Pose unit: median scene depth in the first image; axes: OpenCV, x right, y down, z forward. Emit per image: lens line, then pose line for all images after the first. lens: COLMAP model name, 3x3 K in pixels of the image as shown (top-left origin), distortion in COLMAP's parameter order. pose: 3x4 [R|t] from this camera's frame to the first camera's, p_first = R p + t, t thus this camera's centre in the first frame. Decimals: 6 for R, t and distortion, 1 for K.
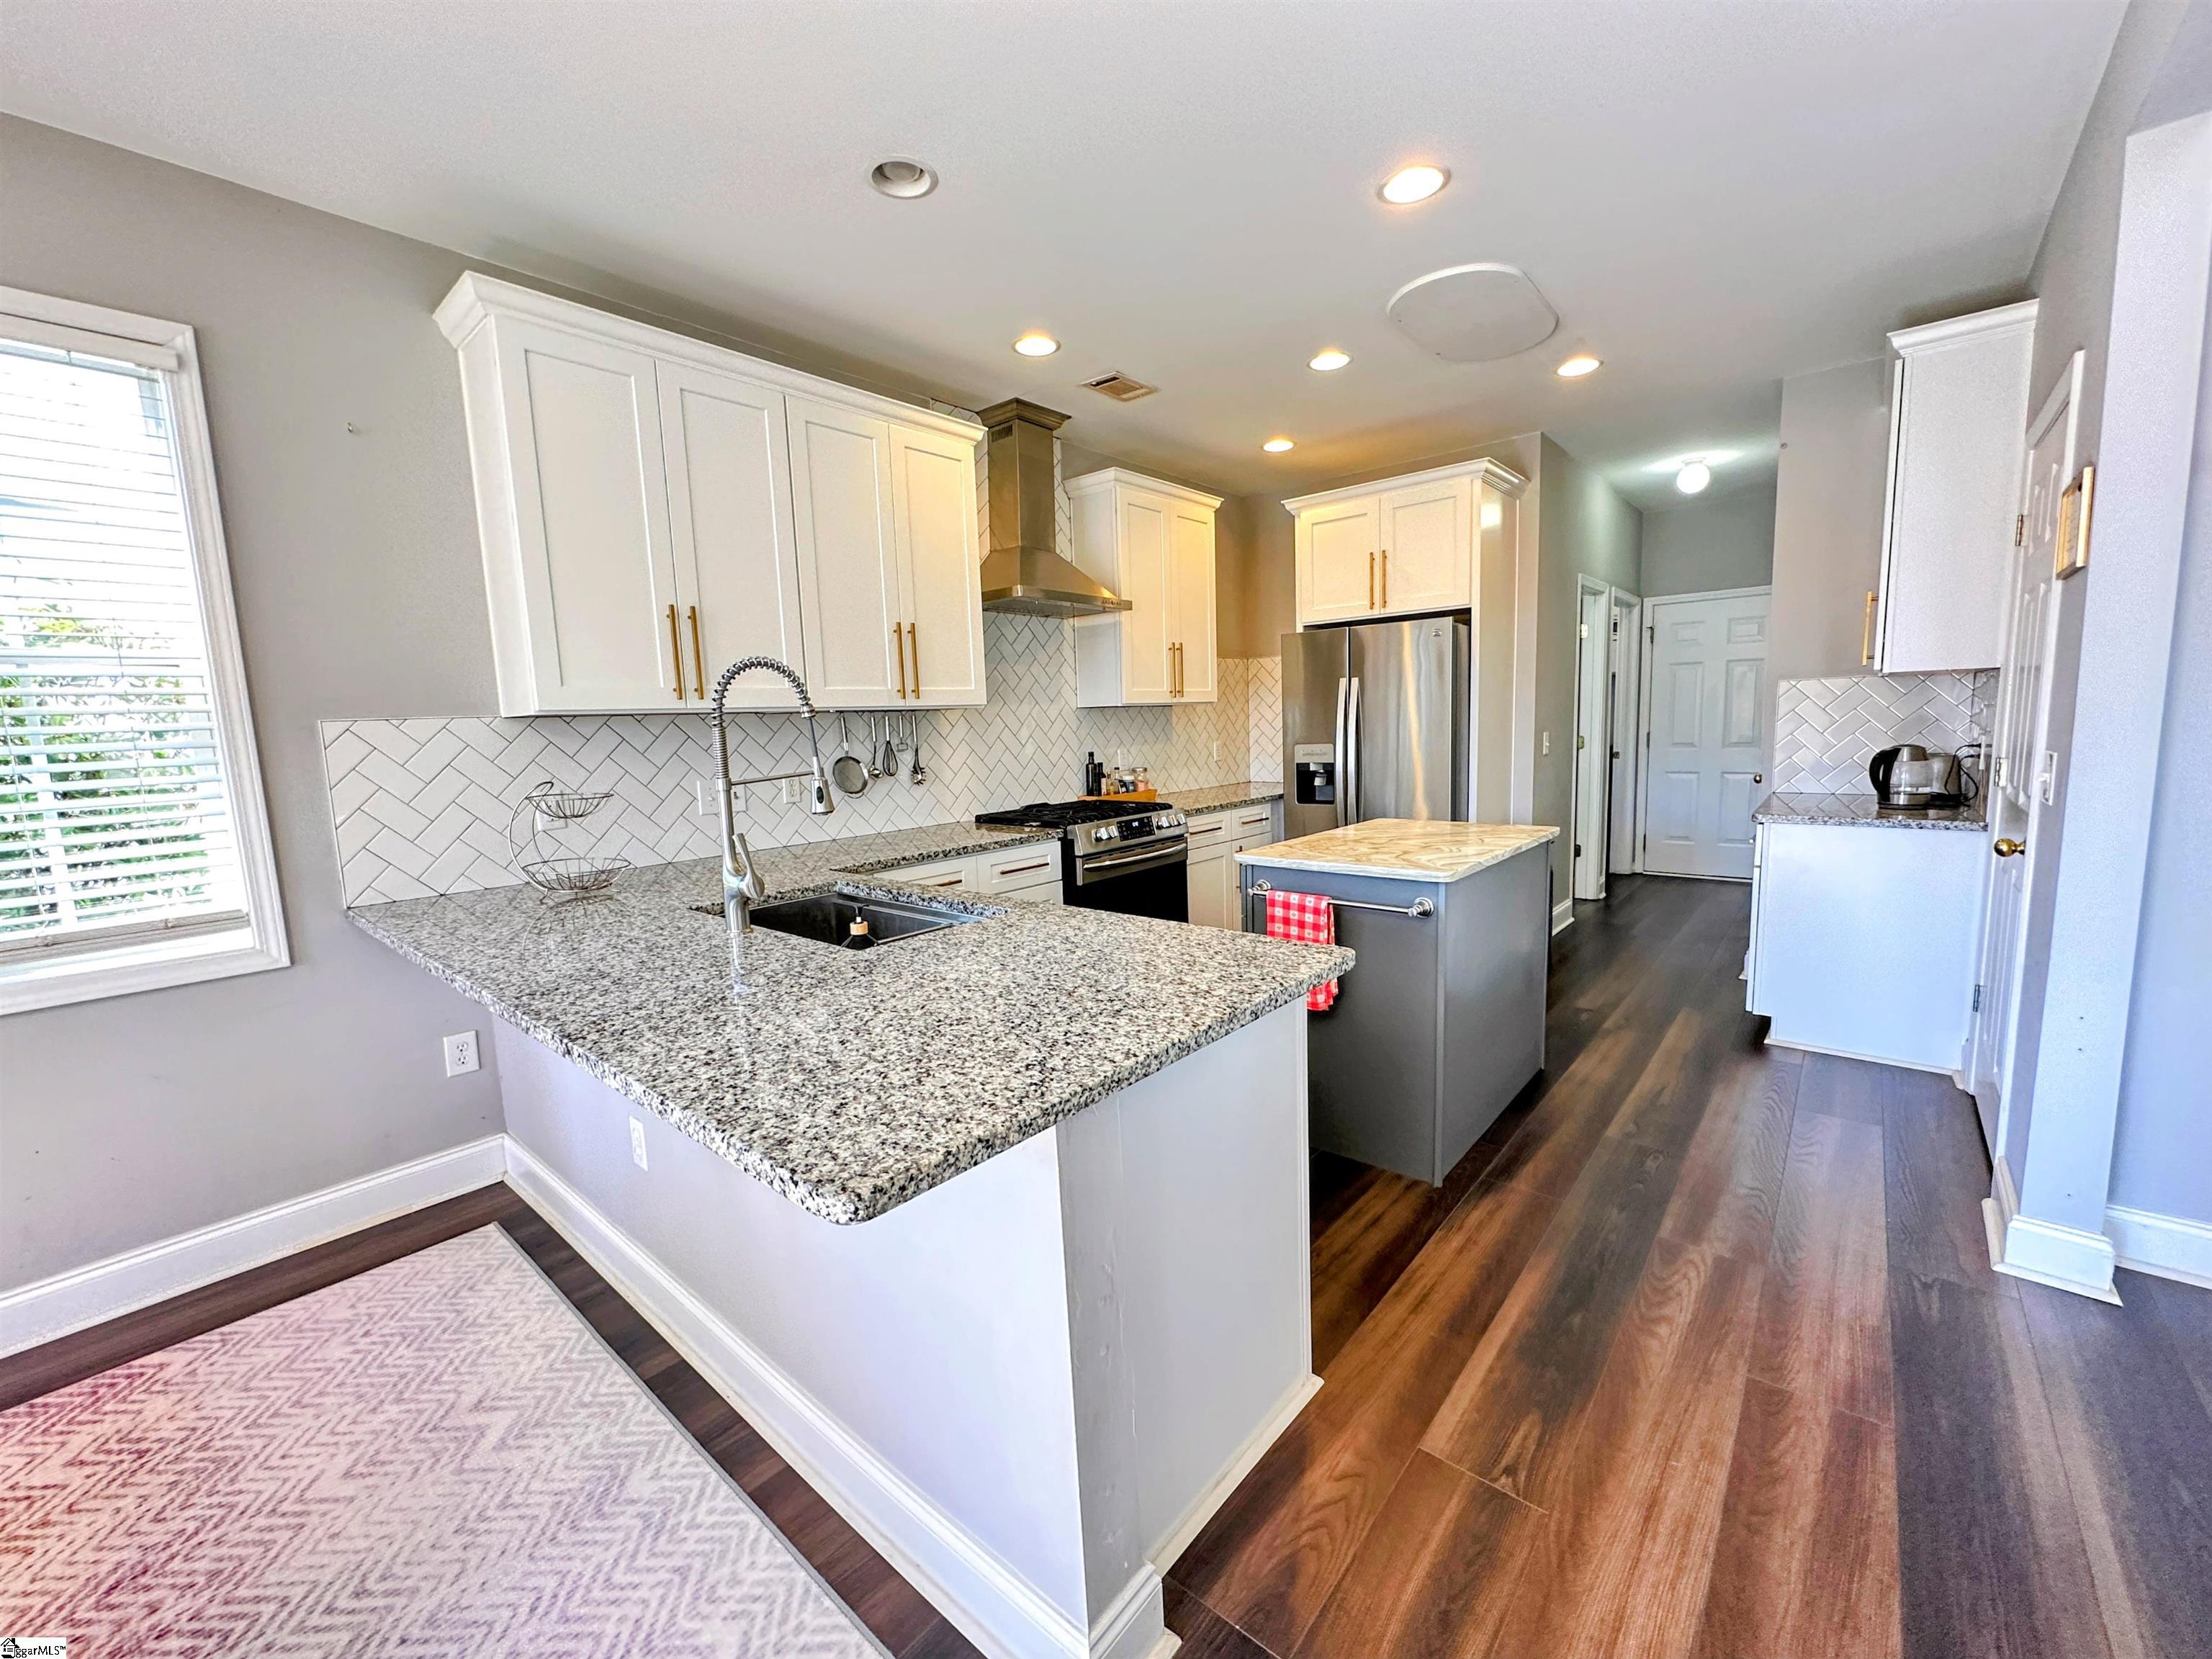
lens RADIAL K [[884.1, 0, 1107.5], [0, 884.1, 828.8], [0, 0, 1]] dist [-0.000794, -0.000337]
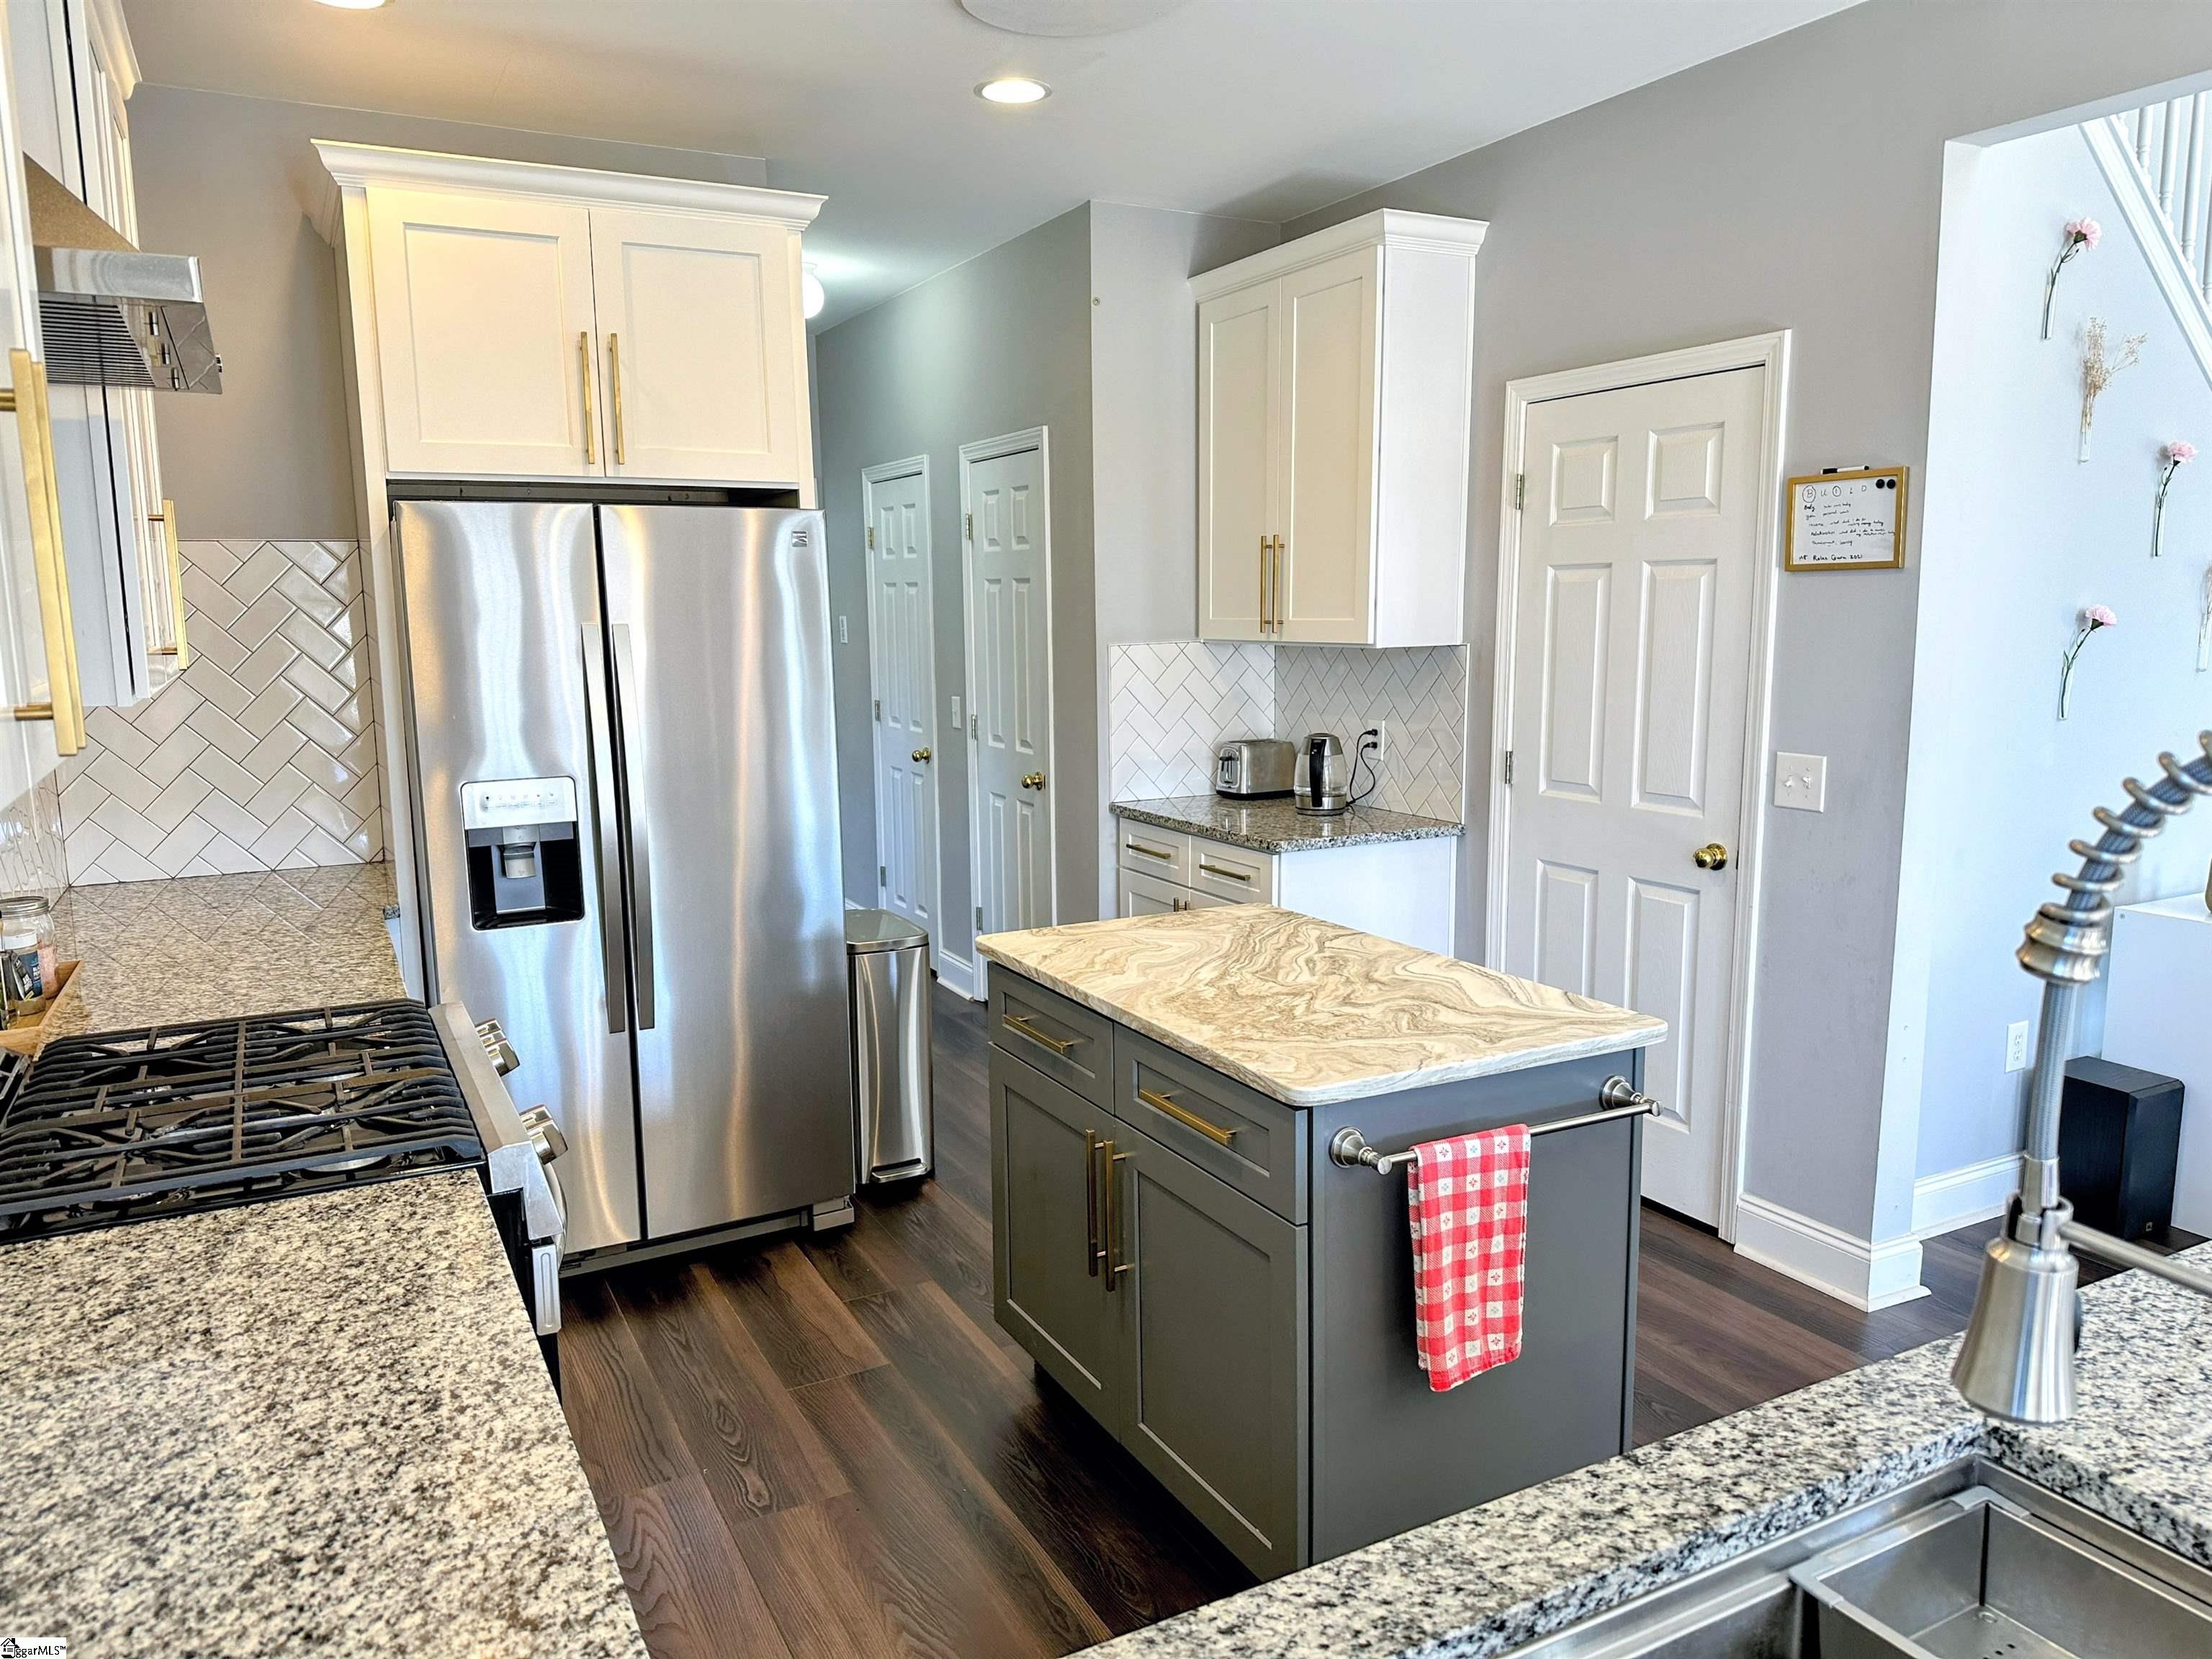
lens RADIAL K [[1525.0, 0, 1101.0], [0, 1525.0, 846.8], [0, 0, 1]] dist [0.002036, -0.017648]
pose [[0.374048, -0.112462, 0.920565, -0.380089], [0.109914, 0.991000, 0.076406, -0.104846], [-0.920873, 0.072604, 0.383043, 0.574804]]
